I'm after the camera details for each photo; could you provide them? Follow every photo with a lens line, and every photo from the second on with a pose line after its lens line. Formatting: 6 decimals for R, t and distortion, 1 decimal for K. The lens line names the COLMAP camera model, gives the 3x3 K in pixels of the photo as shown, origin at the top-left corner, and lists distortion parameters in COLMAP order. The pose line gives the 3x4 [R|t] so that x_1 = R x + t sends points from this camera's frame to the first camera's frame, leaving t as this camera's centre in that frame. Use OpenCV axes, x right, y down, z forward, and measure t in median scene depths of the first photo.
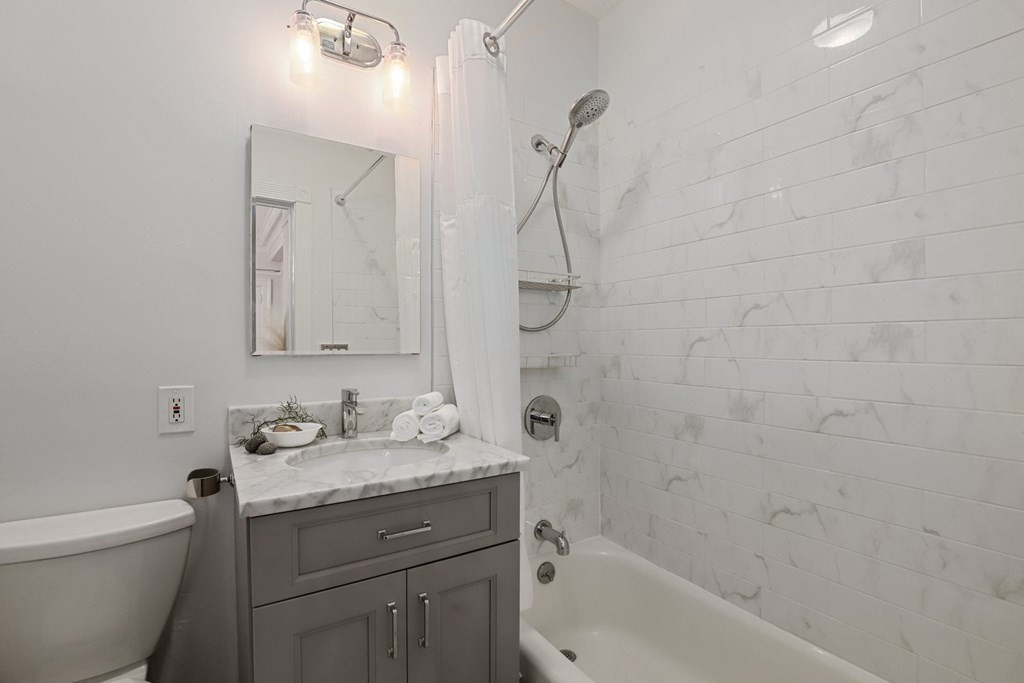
lens RADIAL K [[471.0, 0, 513.1], [0, 471.0, 339.1], [0, 0, 1]] dist [-0.036266, 0.005025]
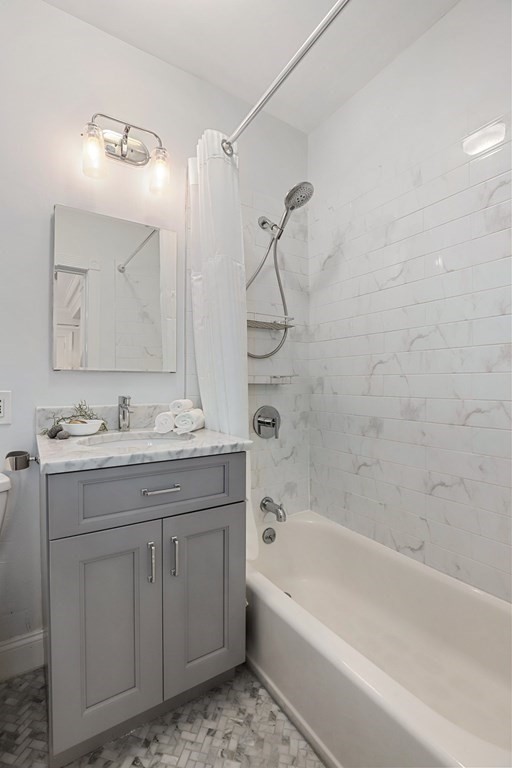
lens RADIAL K [[353.3, 0, 255.9], [0, 353.3, 386.4], [0, 0, 1]] dist [-0.036266, 0.005025]
pose [[0.999999, 0.000388, -0.001665, 0.039613], [-0.000408, 0.999922, -0.012455, 0.091308], [0.001660, 0.012456, 0.999921, -0.033410]]
